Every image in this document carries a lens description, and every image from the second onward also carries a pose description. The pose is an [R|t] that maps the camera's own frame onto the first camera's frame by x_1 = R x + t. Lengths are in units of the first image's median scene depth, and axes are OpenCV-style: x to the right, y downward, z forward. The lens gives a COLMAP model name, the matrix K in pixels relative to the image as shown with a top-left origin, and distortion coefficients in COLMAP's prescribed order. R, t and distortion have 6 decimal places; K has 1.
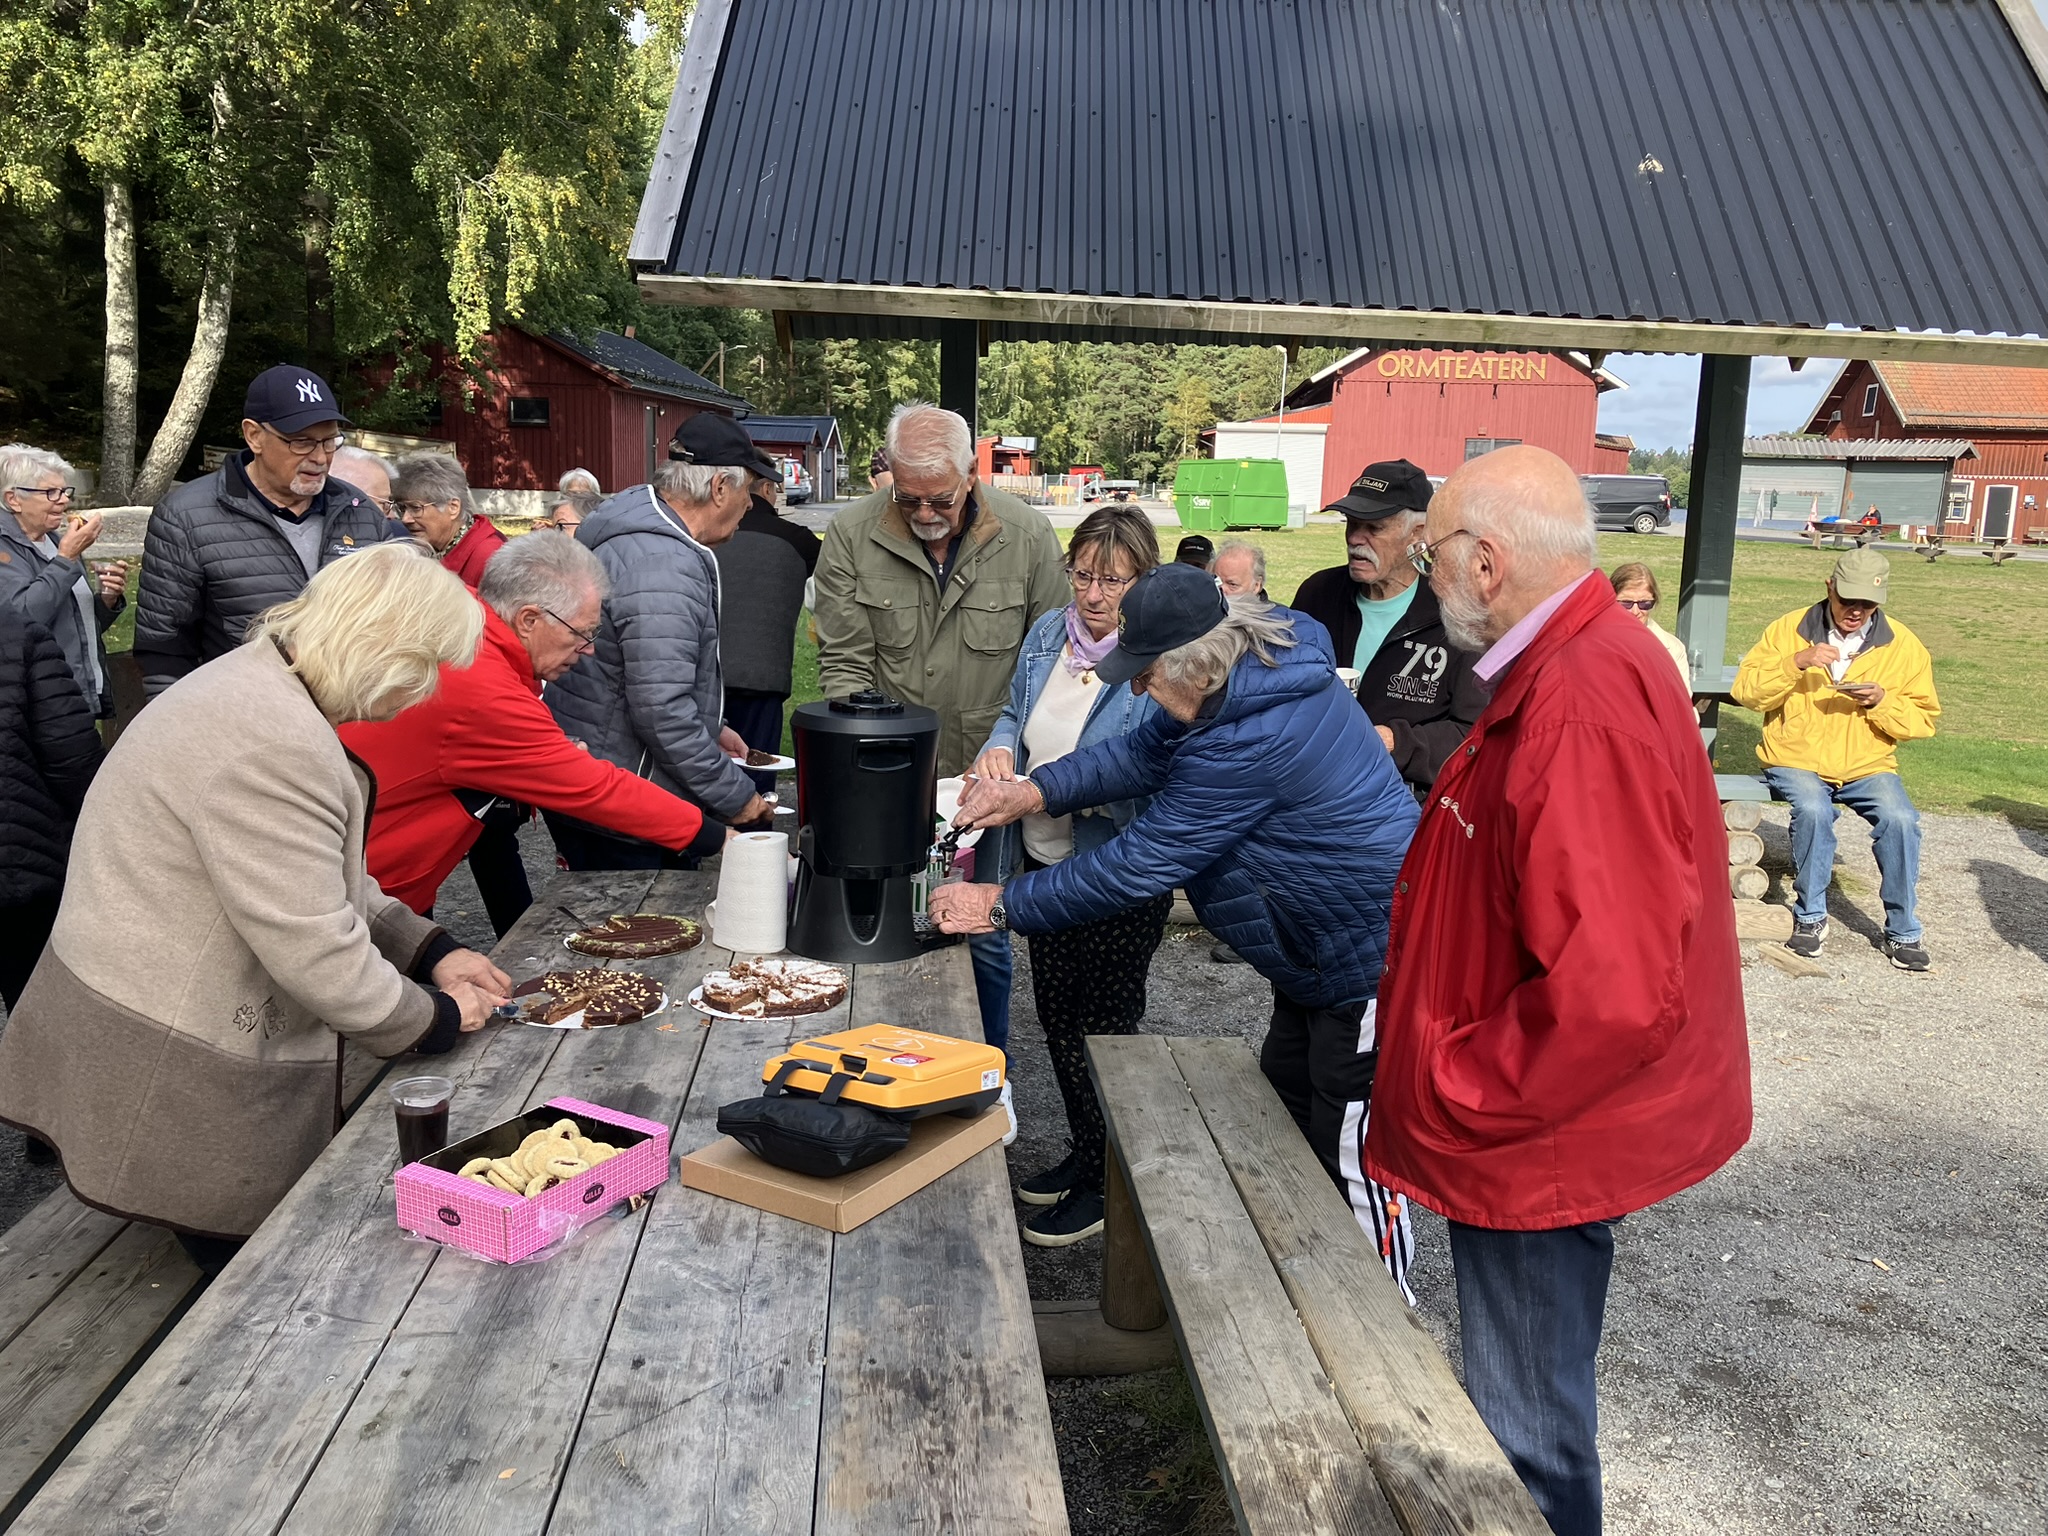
lens RADIAL K [[1734.2, 0, 1016.4], [0, 1734.2, 806.8], [0, 0, 1]] dist [0.080229, -0.132865]
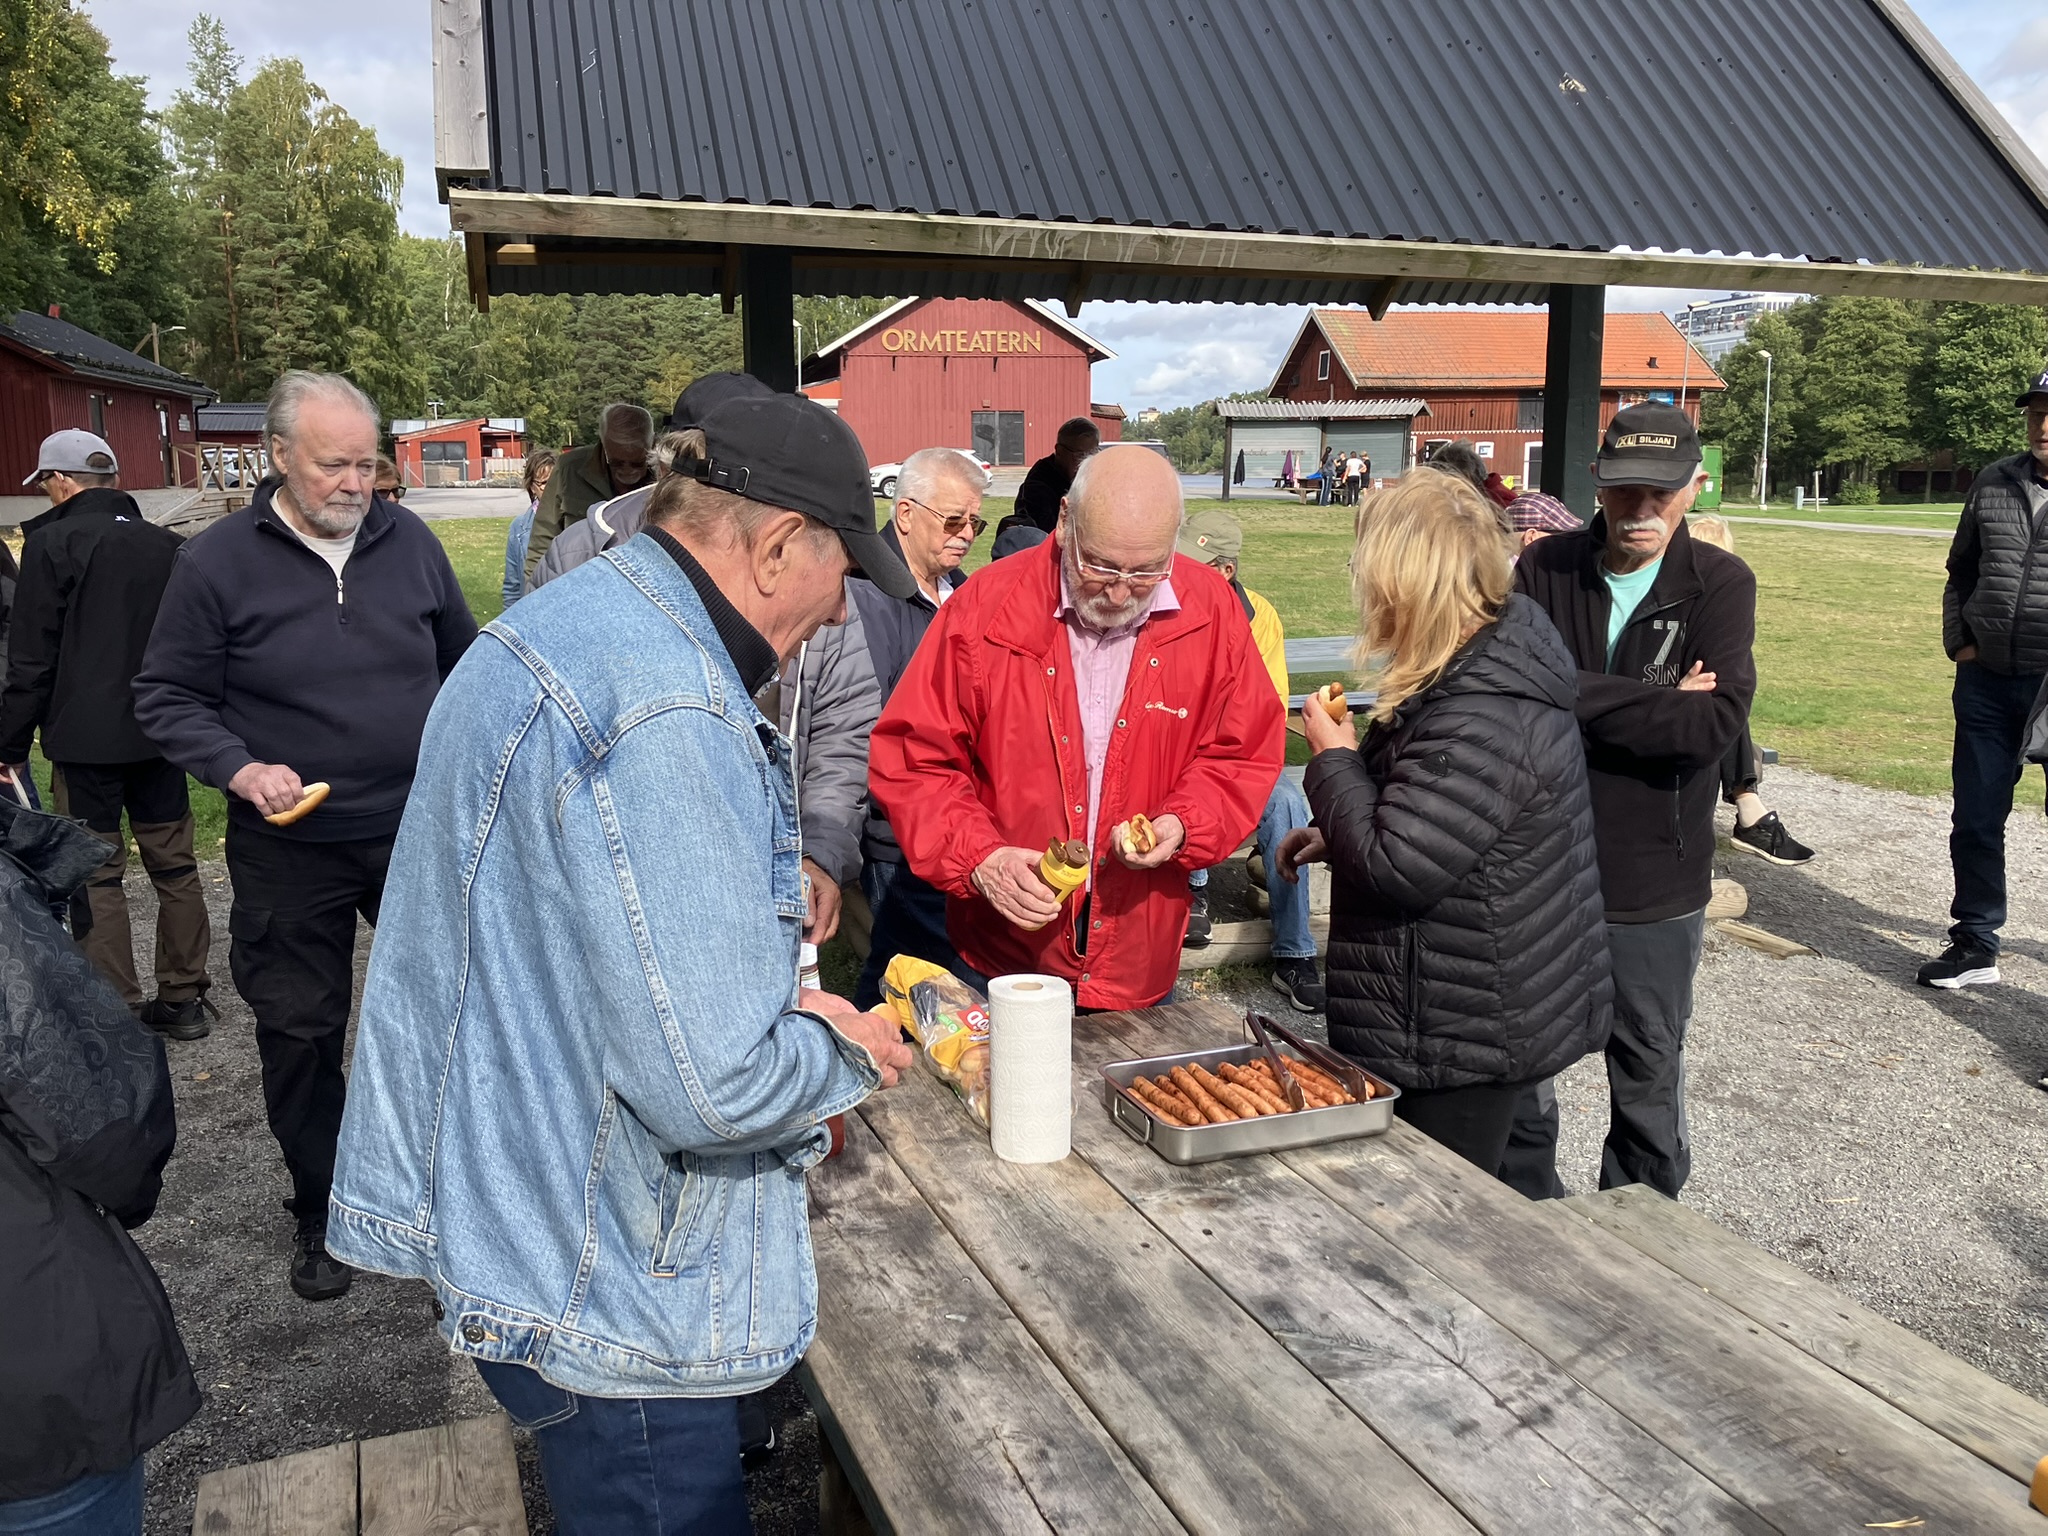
lens RADIAL K [[1730.6, 0, 1024.0], [0, 1730.6, 768.0], [0, 0, 1]] dist [0.080591, -0.132149]
pose [[0.956795, -0.084462, 0.278226, -0.015217], [0.086677, 0.996227, 0.004351, -0.003358], [-0.277543, 0.019953, 0.960506, 0.017189]]
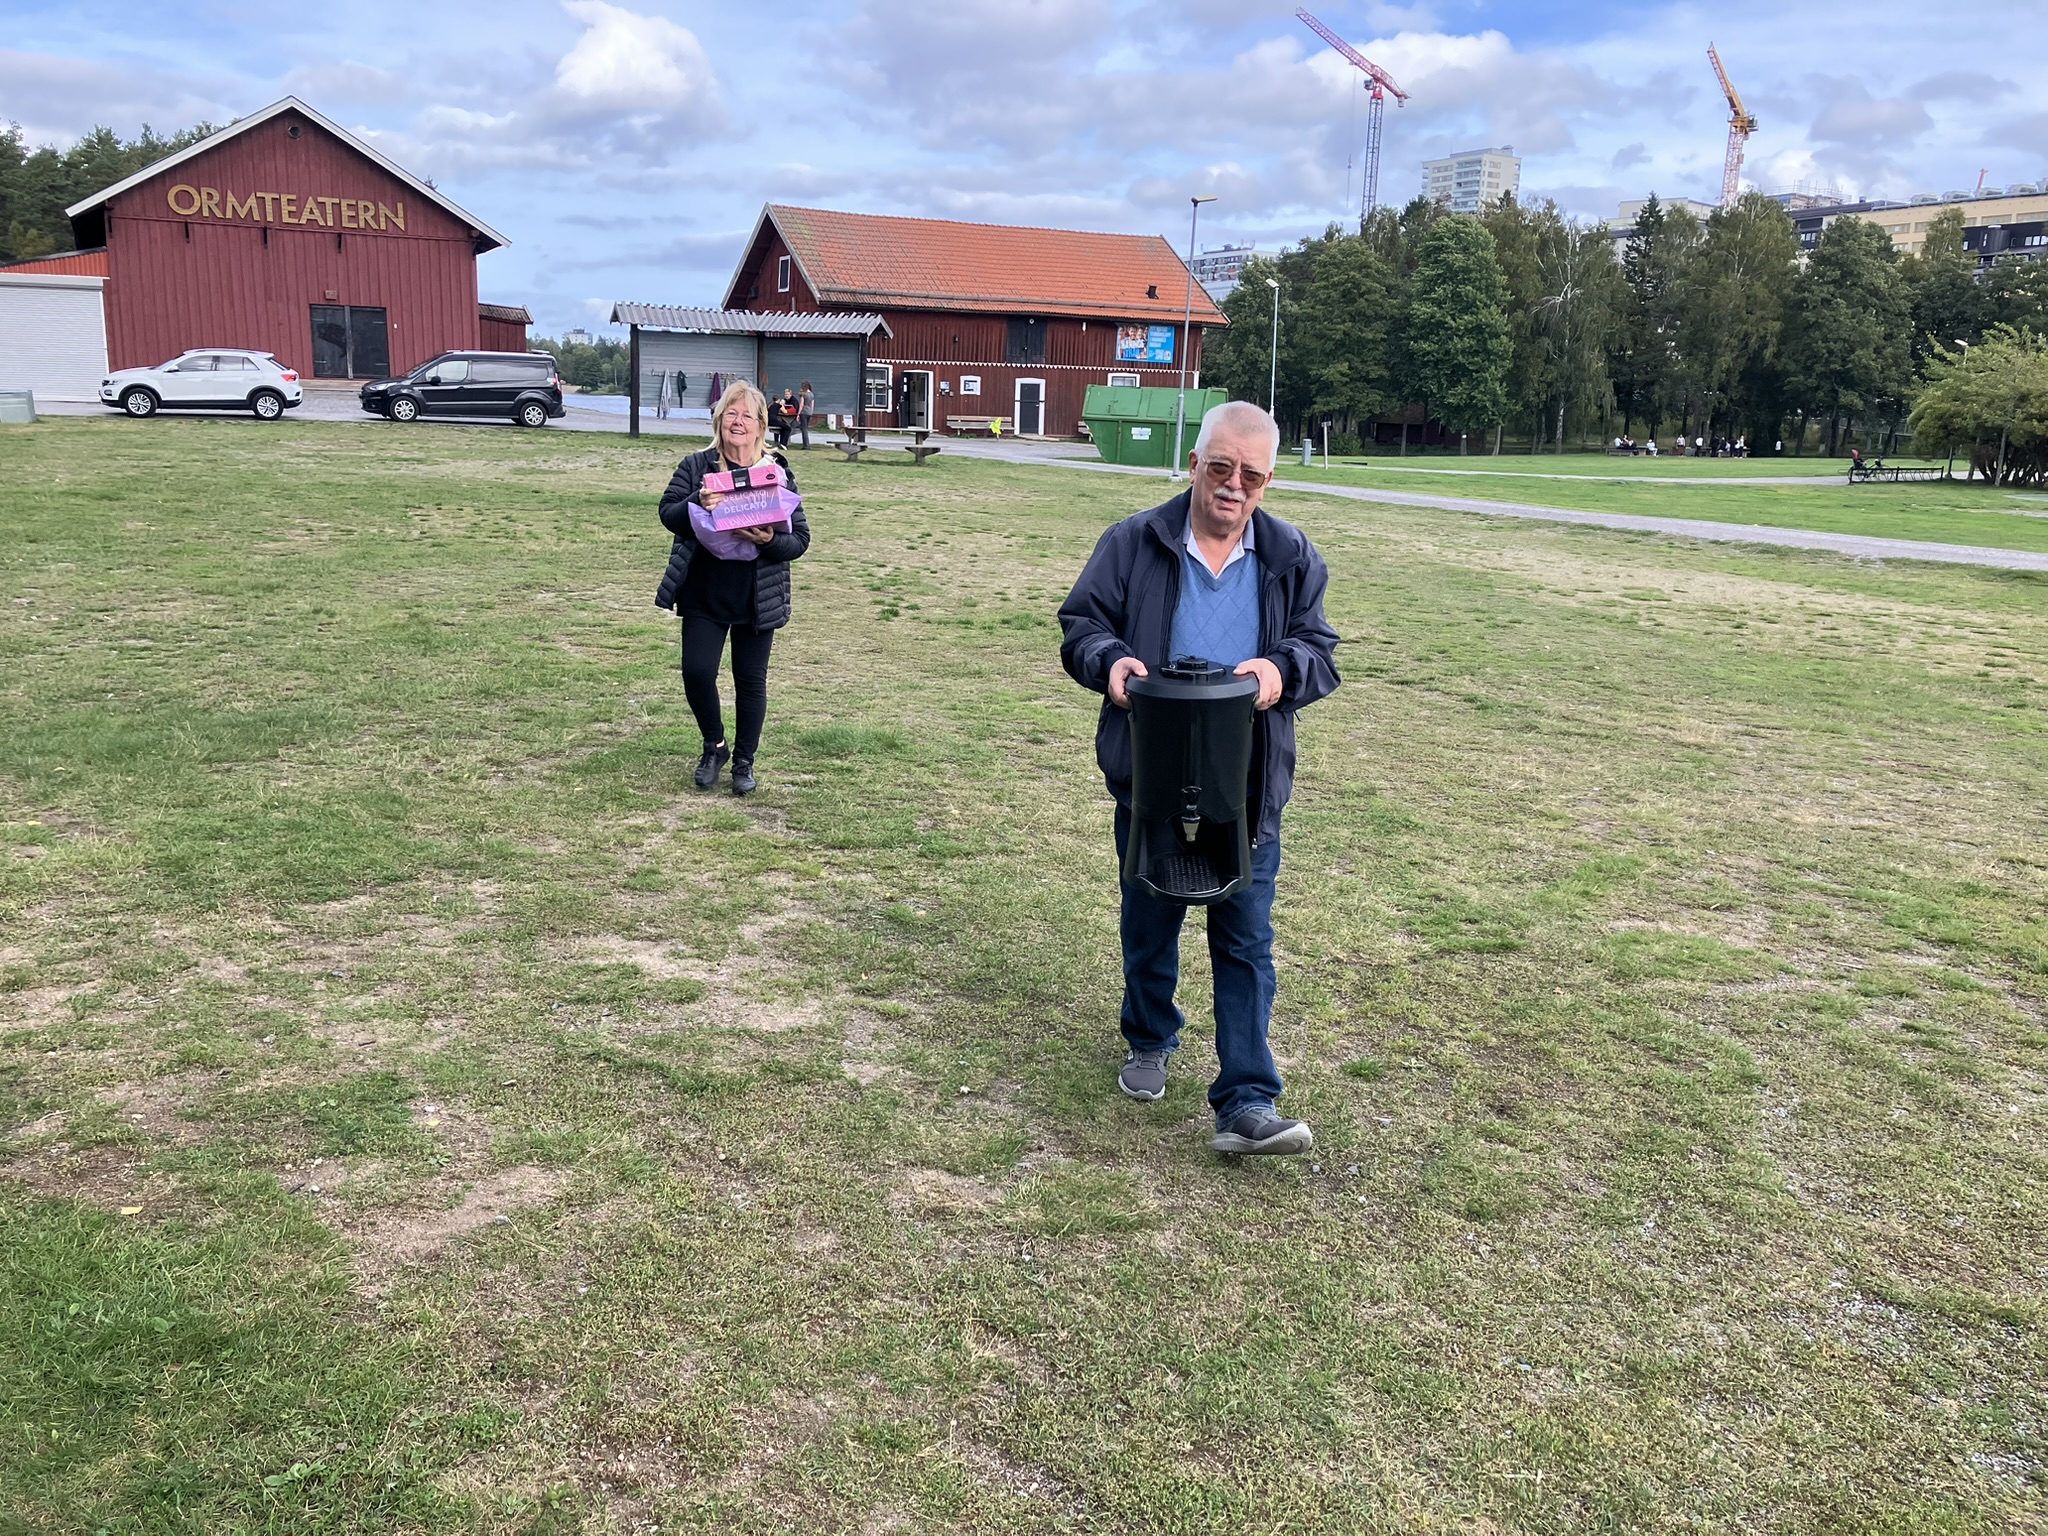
lens RADIAL K [[1734.2, 0, 1016.4], [0, 1734.2, 806.8], [0, 0, 1]] dist [0.080229, -0.132865]
pose [[0.848168, -0.126649, 0.514364, 0.096630], [0.094263, 0.991587, 0.088715, -0.029171], [-0.521272, -0.026759, 0.852971, 0.170309]]
